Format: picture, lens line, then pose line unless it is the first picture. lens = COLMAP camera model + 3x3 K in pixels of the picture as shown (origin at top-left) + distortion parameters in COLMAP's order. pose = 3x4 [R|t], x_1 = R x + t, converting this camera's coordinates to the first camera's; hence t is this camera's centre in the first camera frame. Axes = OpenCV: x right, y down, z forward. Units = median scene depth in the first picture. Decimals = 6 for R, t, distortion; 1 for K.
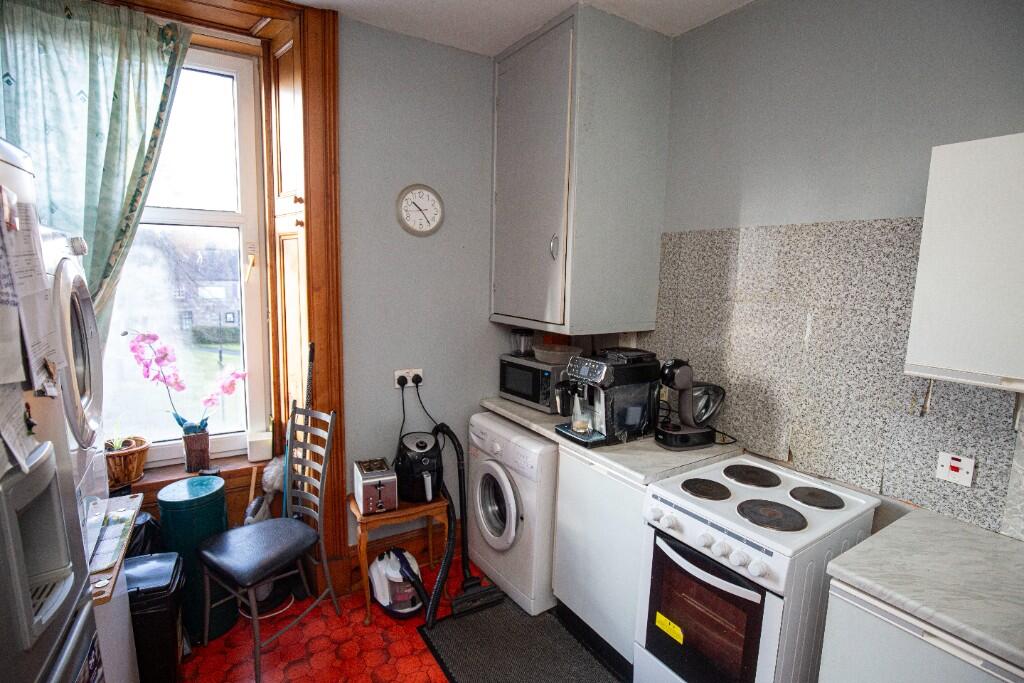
lens RADIAL K [[501.9, 0, 512.0], [0, 501.9, 341.5], [0, 0, 1]] dist [0.000053, 0.000033]
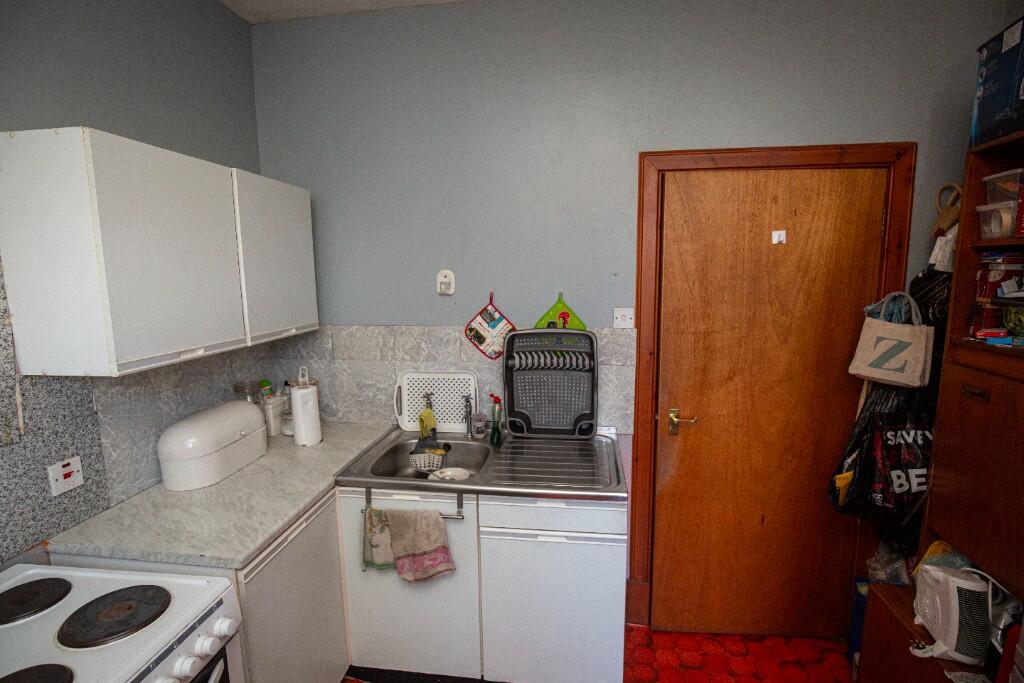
lens RADIAL K [[513.8, 0, 512.0], [0, 513.8, 341.5], [0, 0, 1]] dist [0.000439, 0.000079]
pose [[-0.762745, -0.110126, 0.637254, -0.328904], [0.079249, 0.962050, 0.261111, -0.169866], [-0.641825, 0.249663, -0.725072, 1.107255]]
